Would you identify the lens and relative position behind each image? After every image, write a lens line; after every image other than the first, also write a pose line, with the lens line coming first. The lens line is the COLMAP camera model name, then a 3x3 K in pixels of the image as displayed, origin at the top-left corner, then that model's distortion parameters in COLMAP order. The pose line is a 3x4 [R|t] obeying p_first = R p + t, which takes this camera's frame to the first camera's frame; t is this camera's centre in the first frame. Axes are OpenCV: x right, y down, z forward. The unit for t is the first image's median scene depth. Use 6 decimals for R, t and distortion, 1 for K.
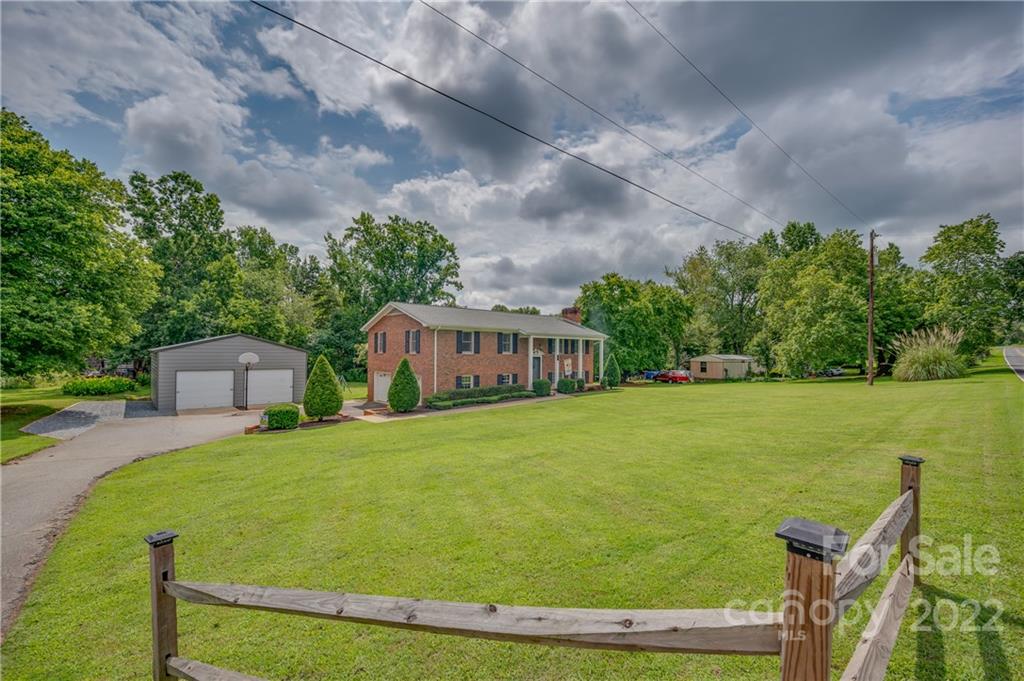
lens RADIAL K [[411.8, 0, 512.1], [0, 411.8, 345.5], [0, 0, 1]] dist [-0.001079, -0.000079]
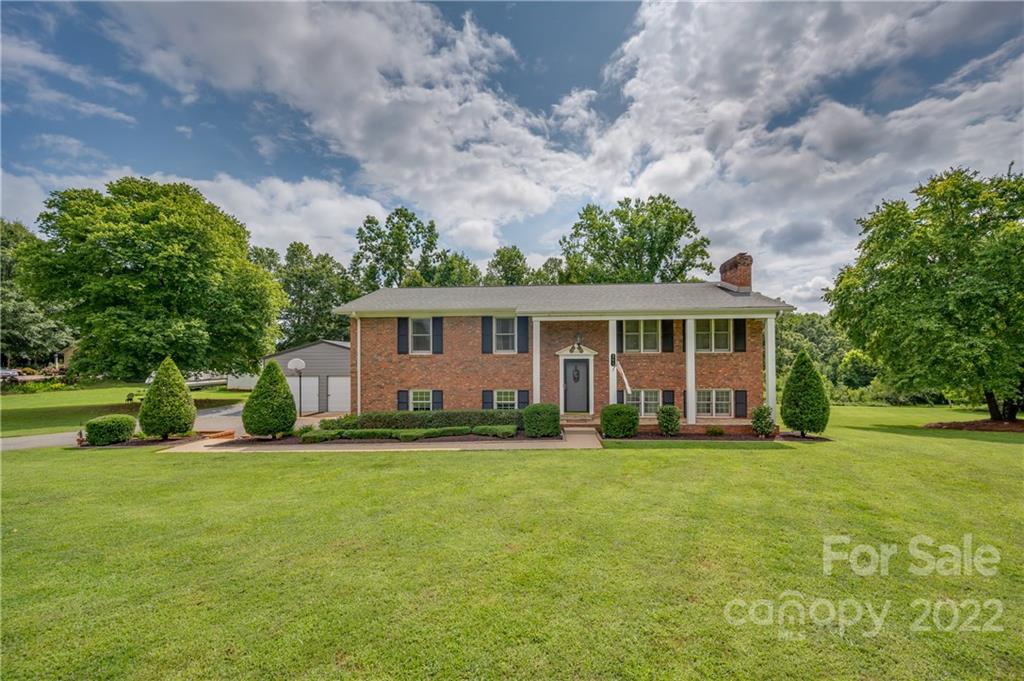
lens RADIAL K [[417.3, 0, 525.9], [0, 417.3, 341.5], [0, 0, 1]] dist [0.017604, 0.000093]
pose [[0.706088, -0.045035, -0.706691, 0.320524], [0.021414, 0.998877, -0.042260, 0.021942], [0.707800, 0.014706, 0.706259, 0.479290]]
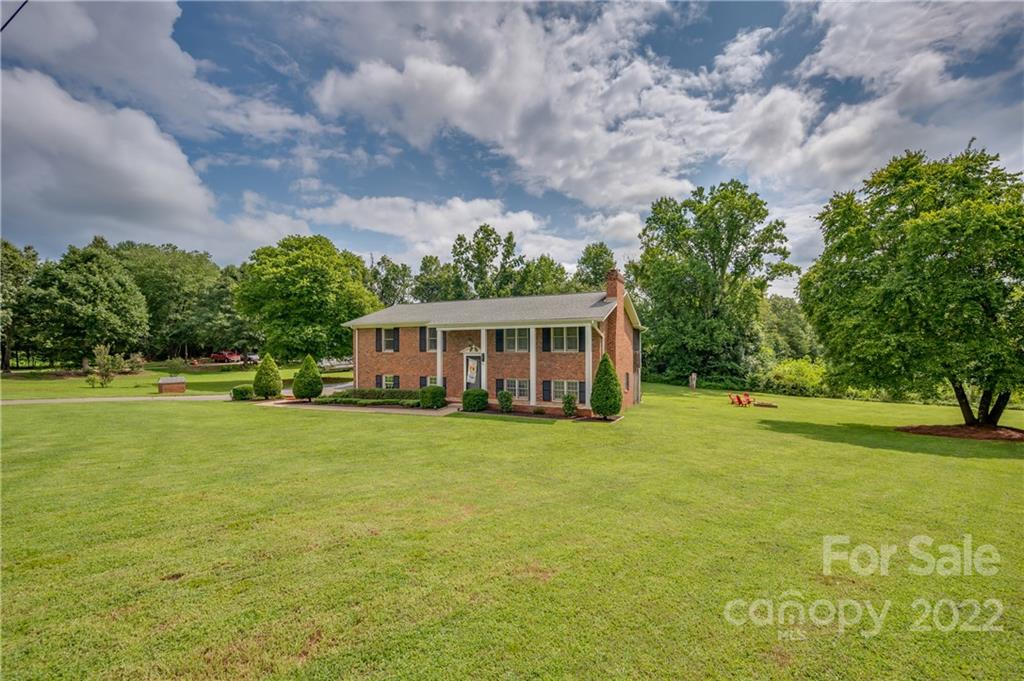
lens RADIAL K [[417.2, 0, 509.0], [0, 417.2, 367.3], [0, 0, 1]] dist [0.001584, 0.000005]
pose [[0.378670, 0.026617, -0.925149, 0.635128], [0.013136, 0.999331, 0.034128, 0.018642], [0.925439, -0.025076, 0.378067, 0.640123]]
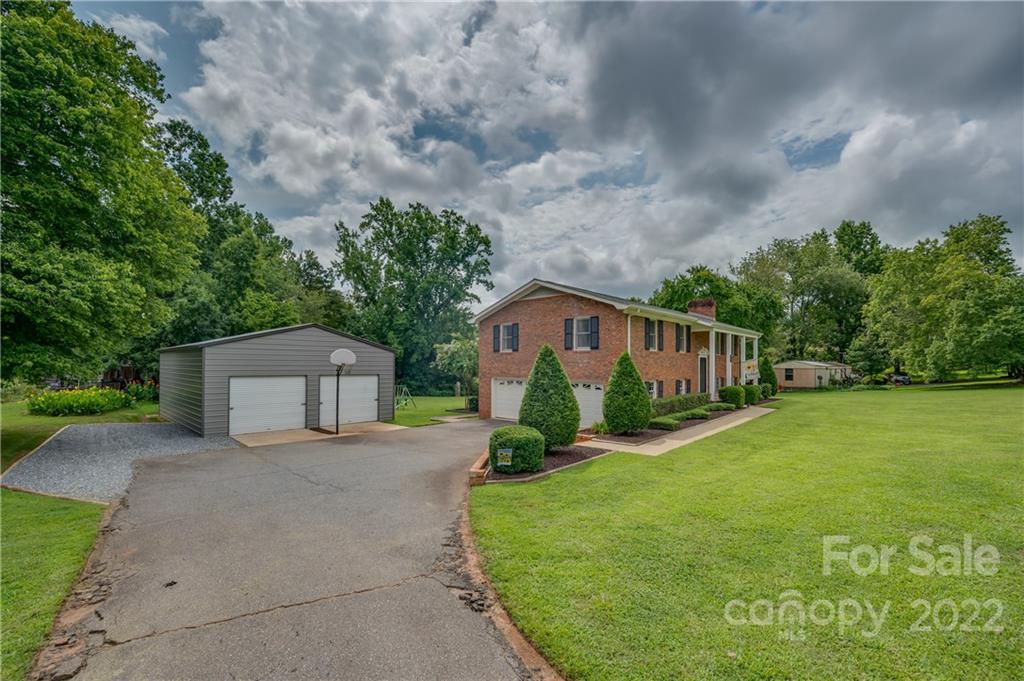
lens RADIAL K [[416.3, 0, 512.1], [0, 416.3, 359.3], [0, 0, 1]] dist [0.000016, -0.000022]
pose [[0.996925, -0.002229, 0.078328, -0.293786], [0.002080, 0.999996, 0.001980, 0.023716], [-0.078332, -0.001811, 0.996926, 0.210753]]
